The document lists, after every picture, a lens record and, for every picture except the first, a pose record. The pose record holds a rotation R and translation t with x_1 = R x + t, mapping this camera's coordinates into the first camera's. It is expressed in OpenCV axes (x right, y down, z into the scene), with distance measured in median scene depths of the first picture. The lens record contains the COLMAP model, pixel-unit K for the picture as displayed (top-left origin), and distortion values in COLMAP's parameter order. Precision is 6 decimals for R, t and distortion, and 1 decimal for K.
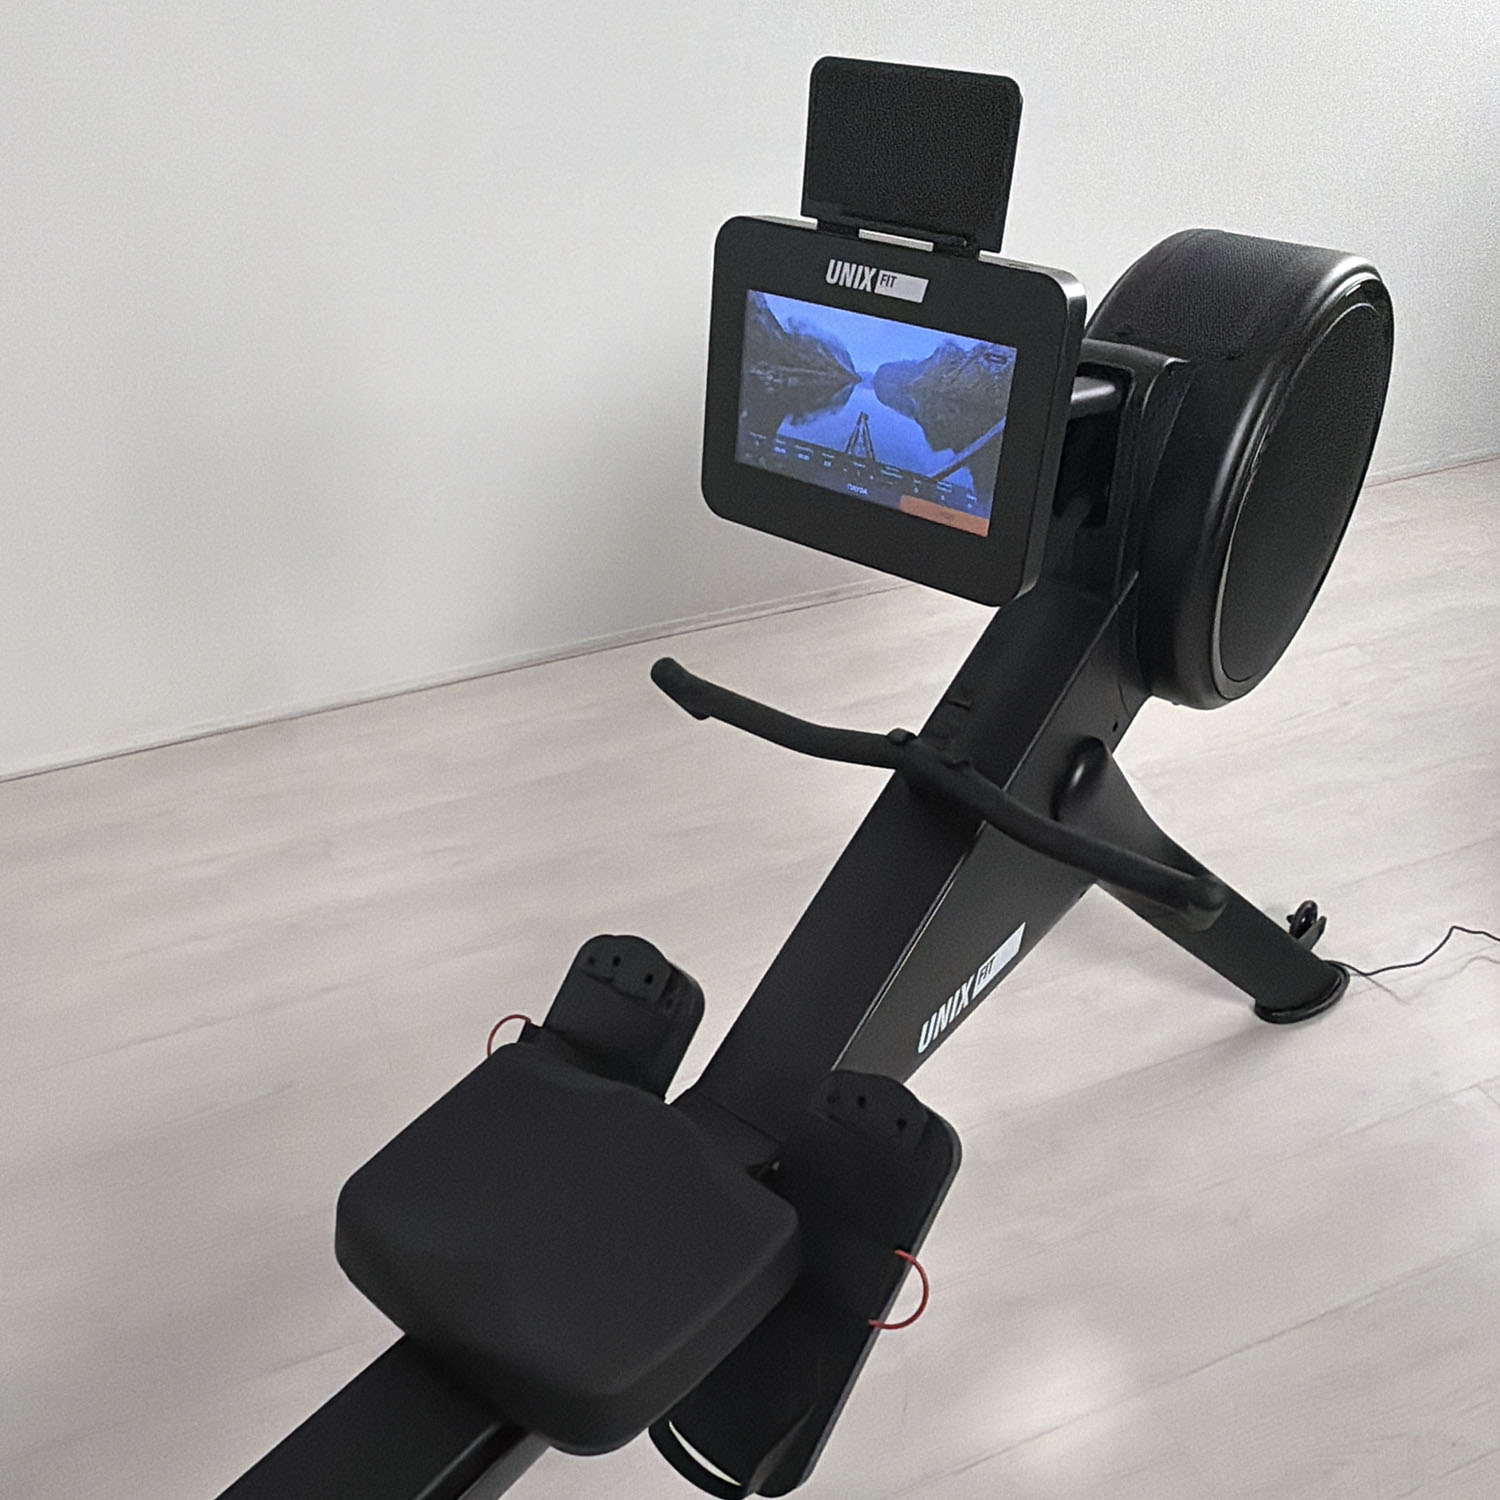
lens RADIAL K [[1464.1, 0, 744.0], [0, 1464.1, 789.2], [0, 0, 1]] dist [0.038937, 0.000000]
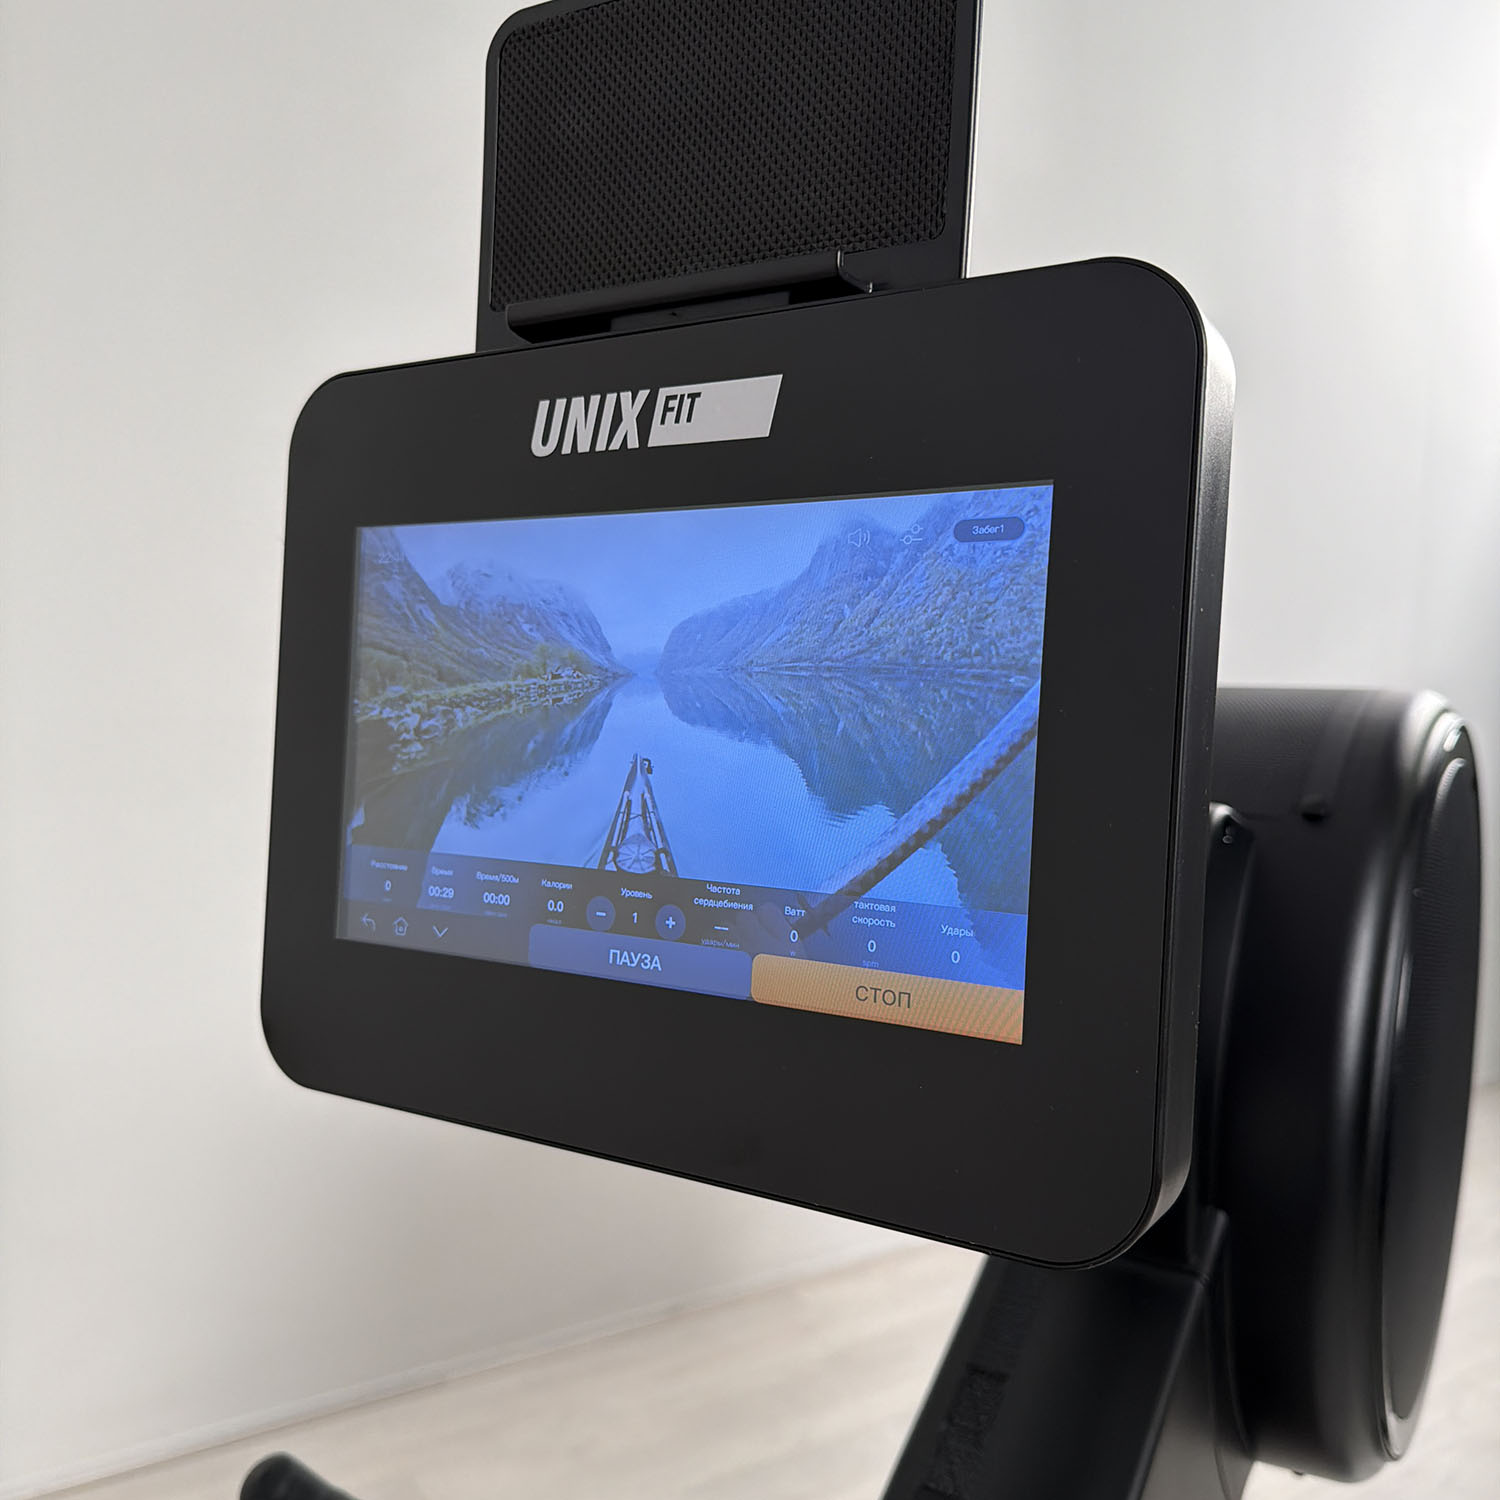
lens RADIAL K [[1464.1, 0, 774.5], [0, 1464.1, 815.6], [0, 0, 1]] dist [0.038937, 0.000000]
pose [[0.991648, -0.021950, 0.127093, 0.067139], [0.075367, 0.898278, -0.432916, -0.075017], [-0.104663, 0.438879, 0.892430, 0.660818]]
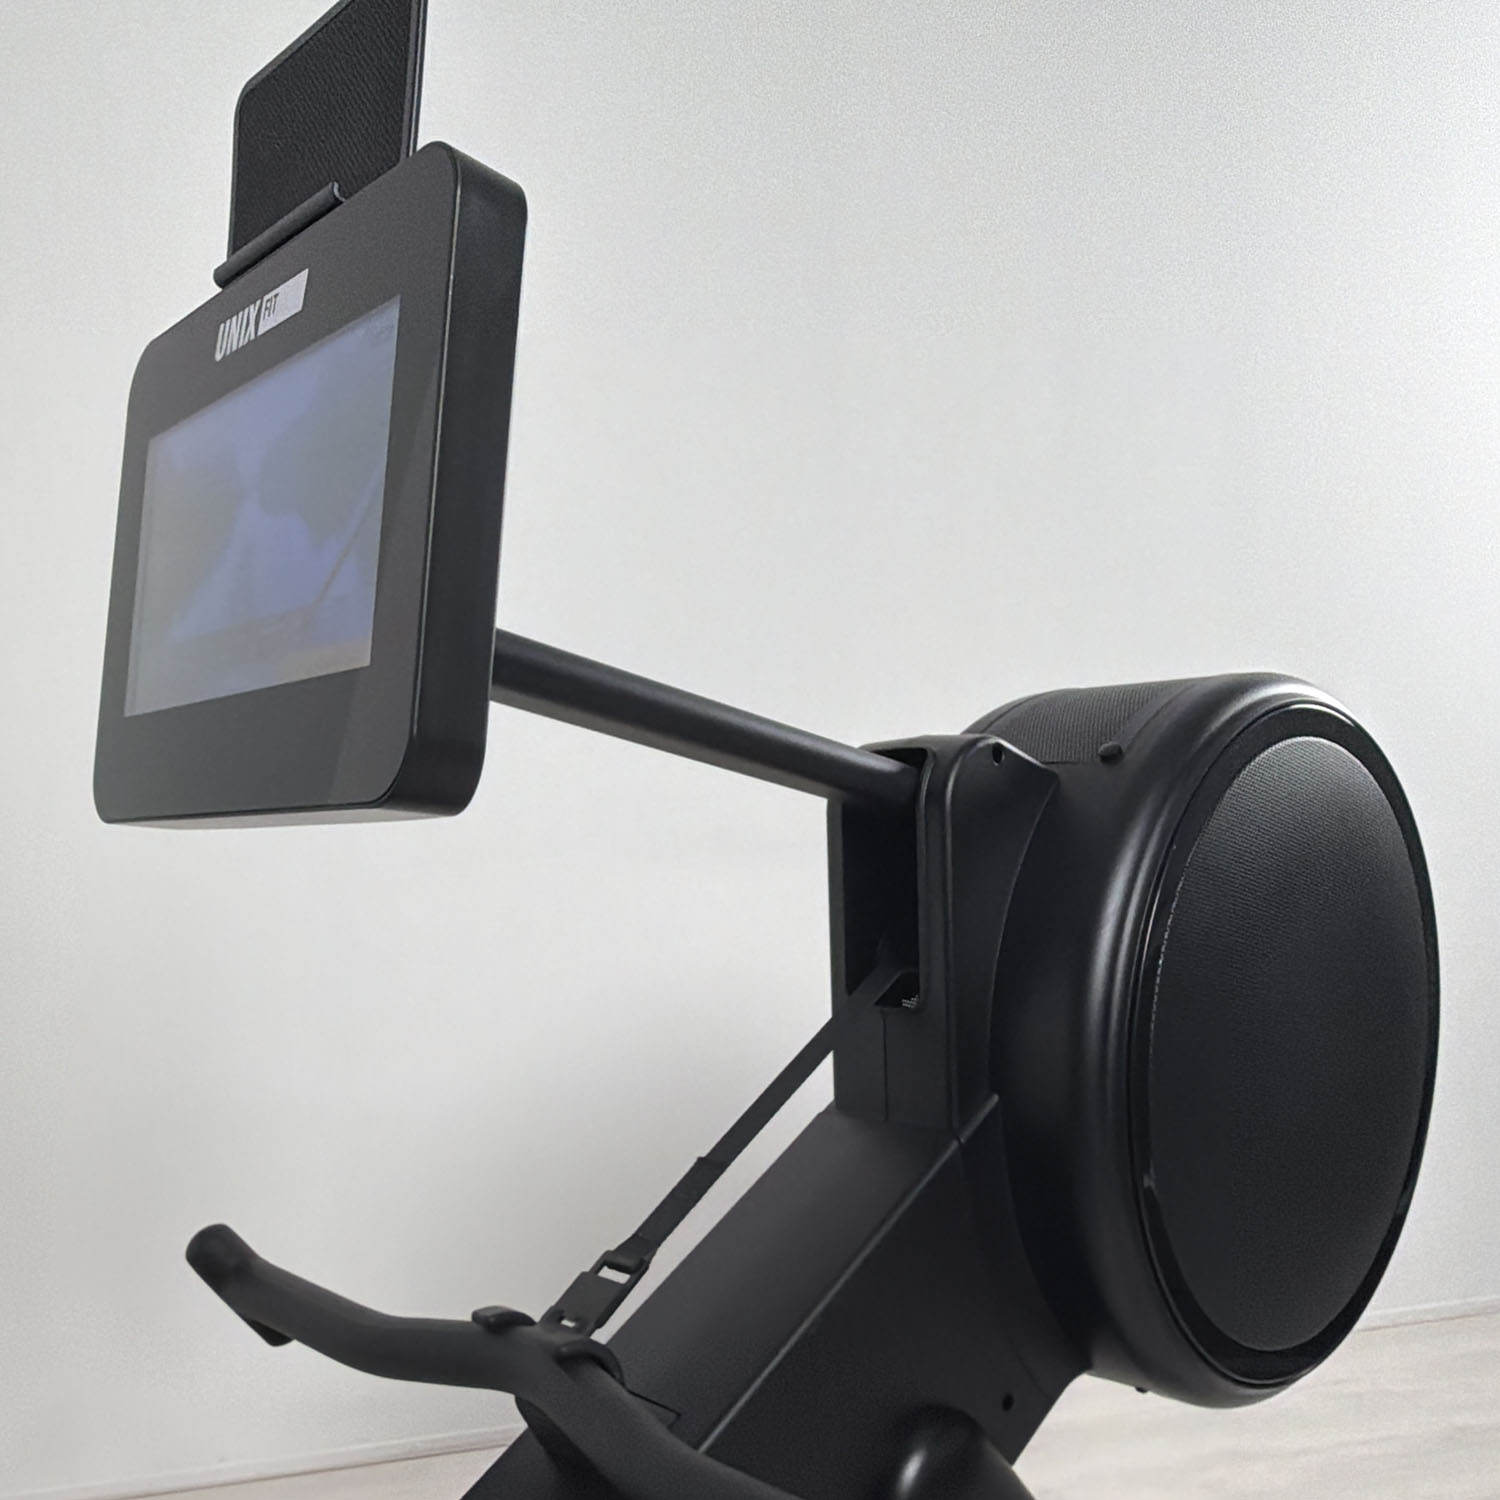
lens RADIAL K [[1464.1, 0, 773.5], [0, 1464.1, 873.9], [0, 0, 1]] dist [0.038937, 0.000000]
pose [[0.992299, 0.001158, -0.123858, 0.345732], [-0.066453, 0.848836, -0.524462, 0.126557], [0.104528, 0.528654, 0.842377, 0.614946]]
